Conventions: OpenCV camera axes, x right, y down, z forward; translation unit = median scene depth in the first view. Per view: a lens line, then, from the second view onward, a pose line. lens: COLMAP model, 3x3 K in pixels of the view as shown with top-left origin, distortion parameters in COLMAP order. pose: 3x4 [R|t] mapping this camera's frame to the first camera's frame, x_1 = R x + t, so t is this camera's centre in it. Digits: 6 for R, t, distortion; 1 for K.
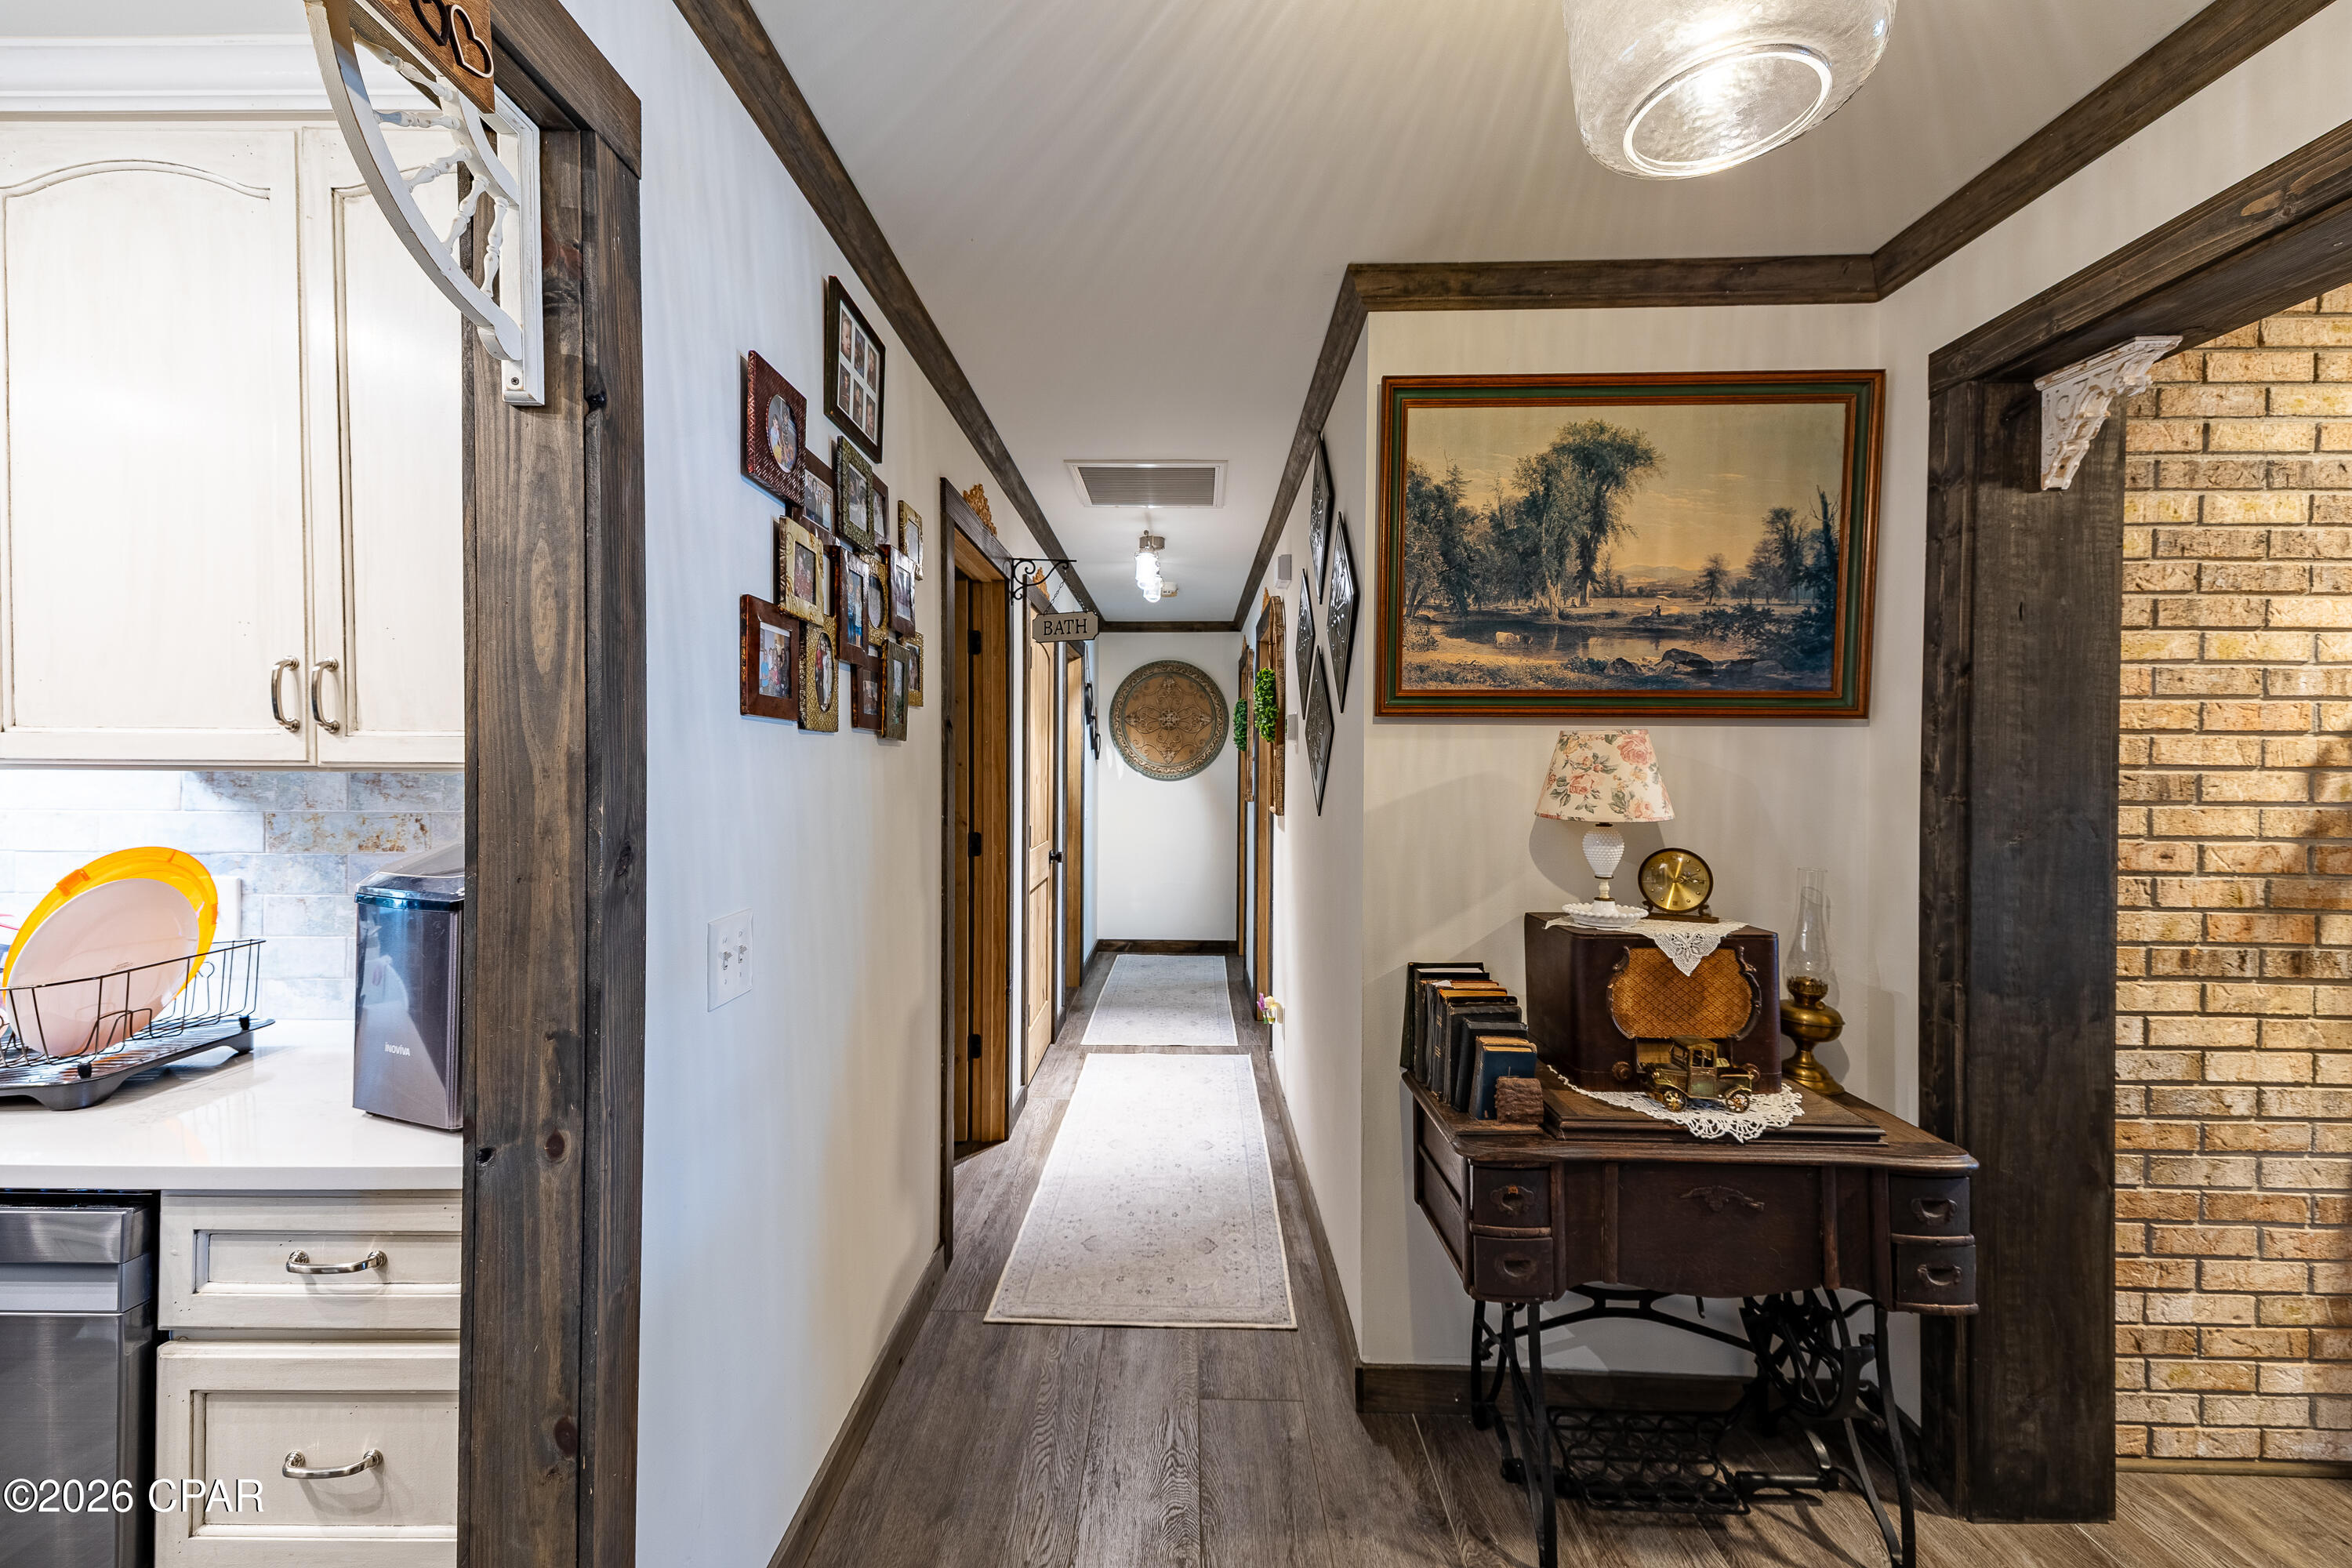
lens RADIAL K [[950.8, 0, 1179.2], [0, 950.8, 774.3], [0, 0, 1]] dist [0.058534, -0.021092]
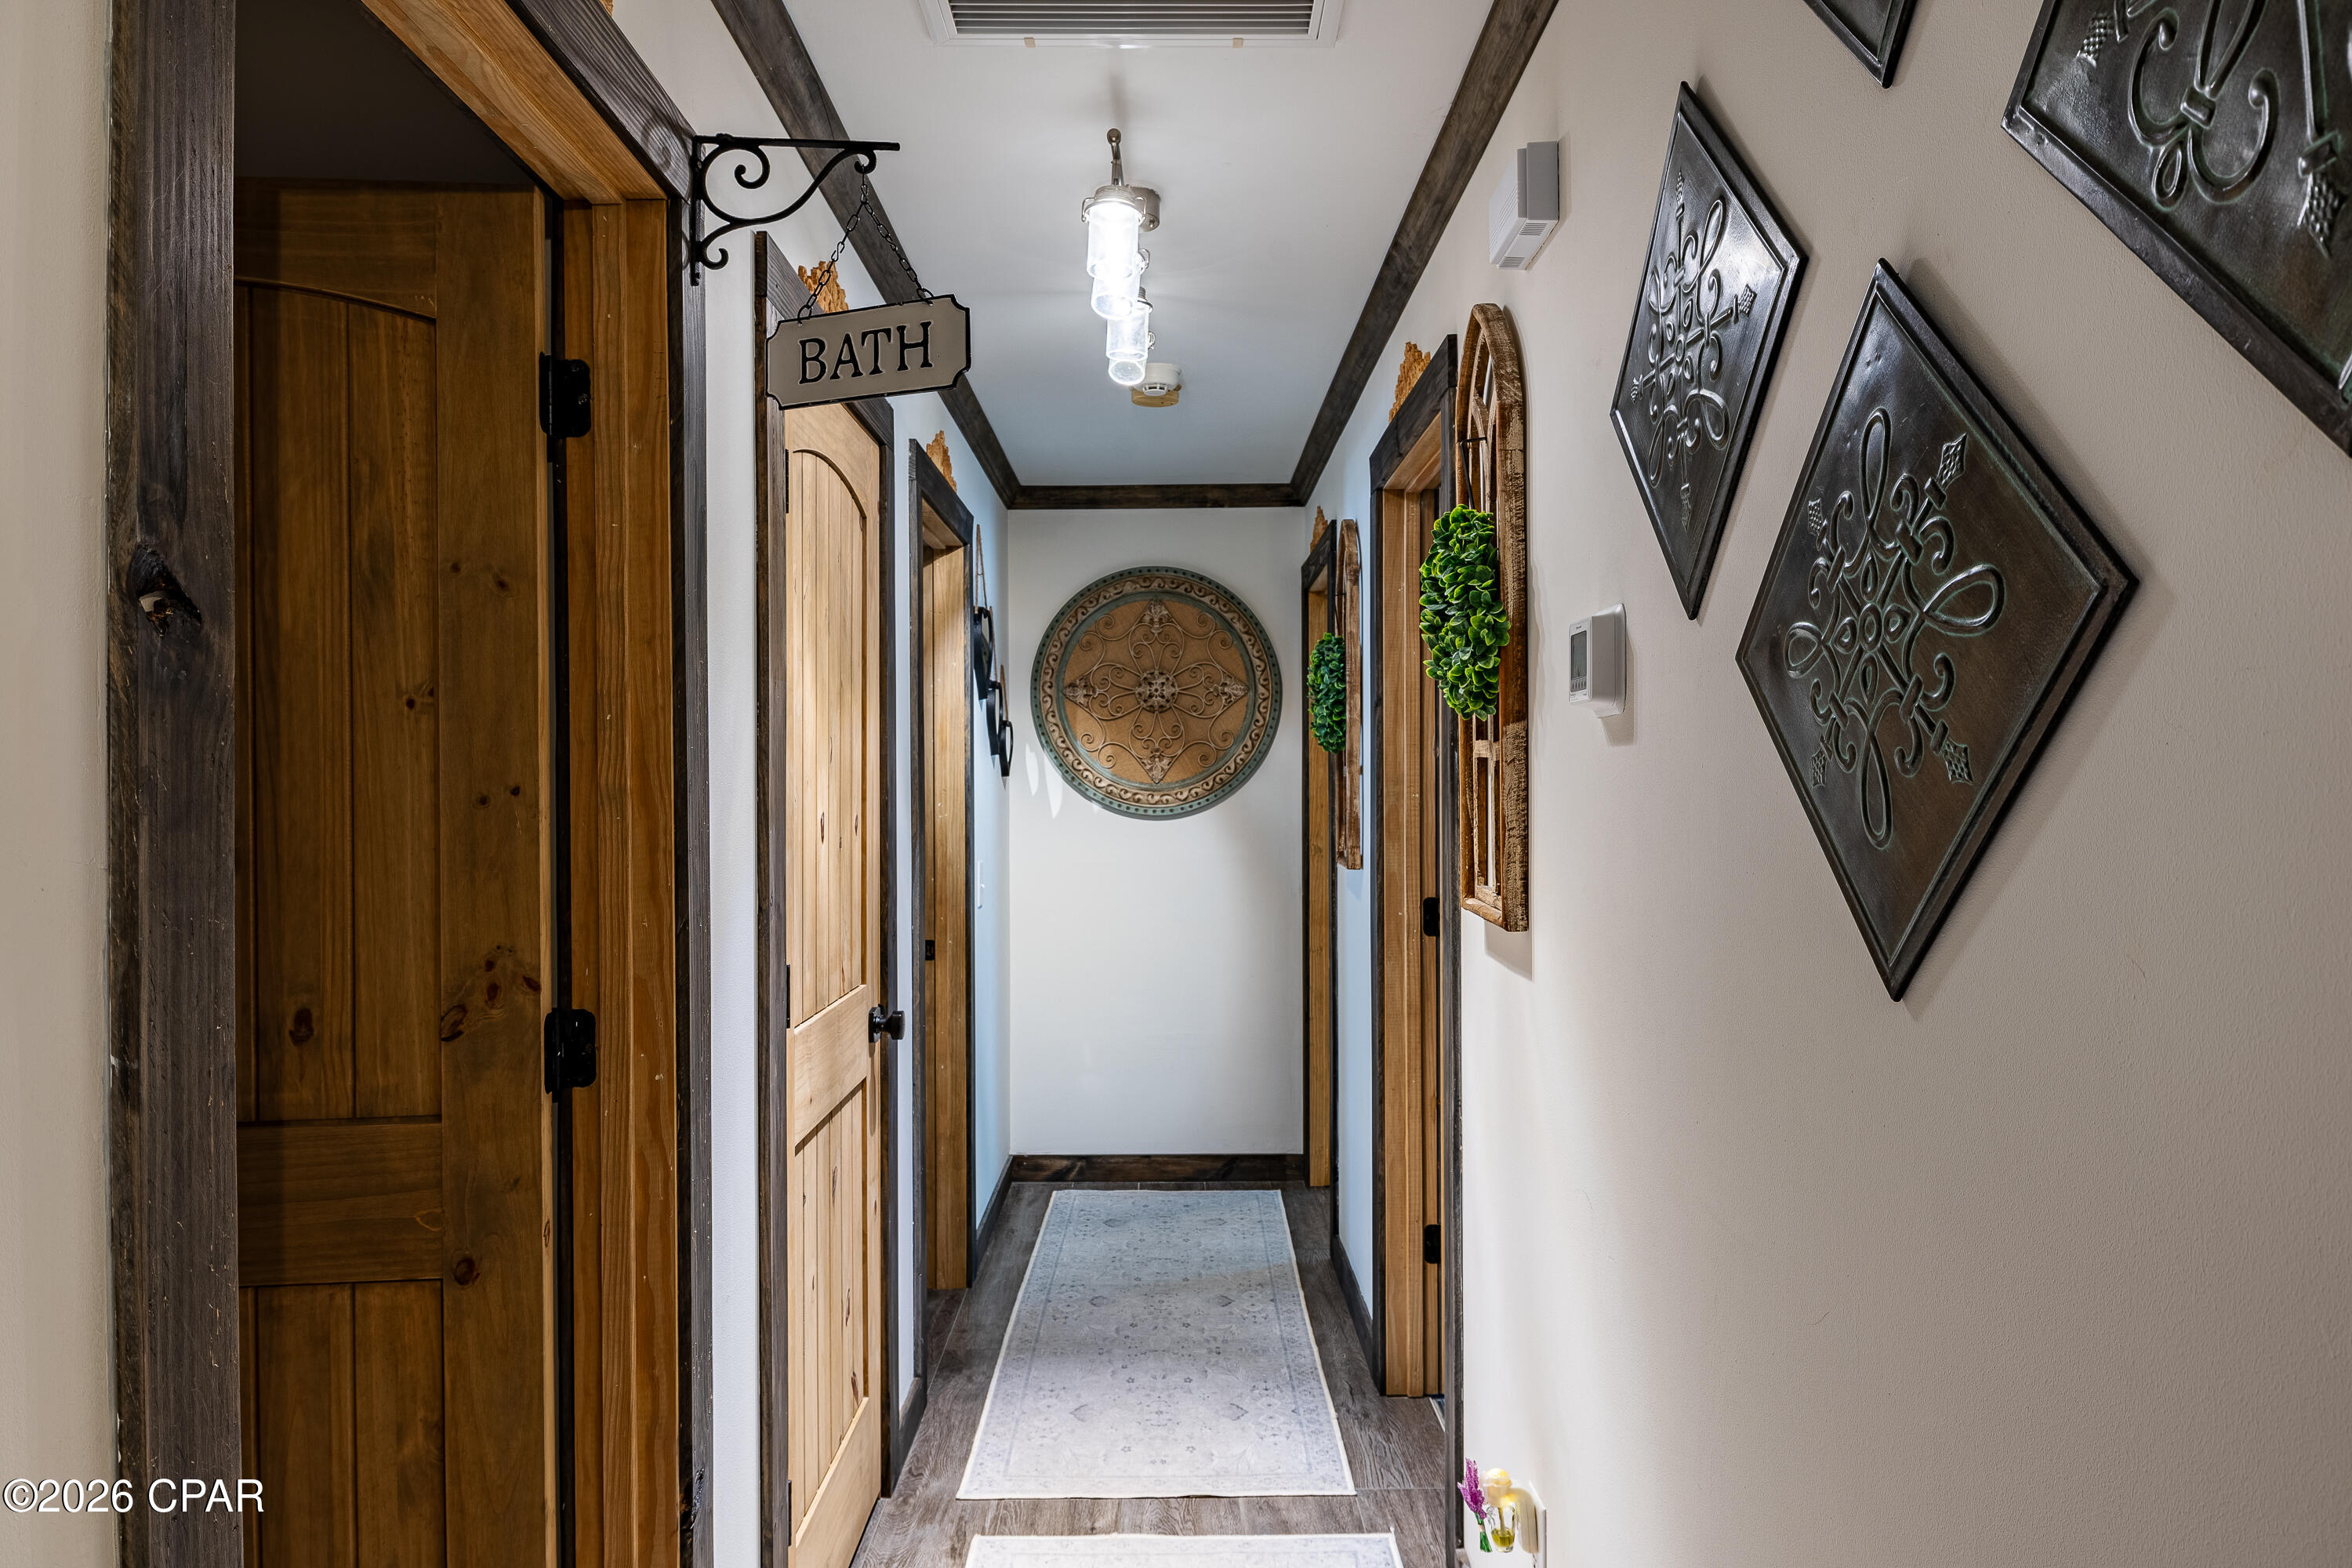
lens RADIAL K [[1484.4, 0, 1168.5], [0, 1484.4, 766.9], [0, 0, 1]] dist [0.016319, -0.036899]
pose [[0.999888, -0.010910, 0.010243, -0.022997], [0.011144, 0.999671, -0.023102, -0.004194], [-0.009987, 0.023214, 0.999681, 0.462406]]
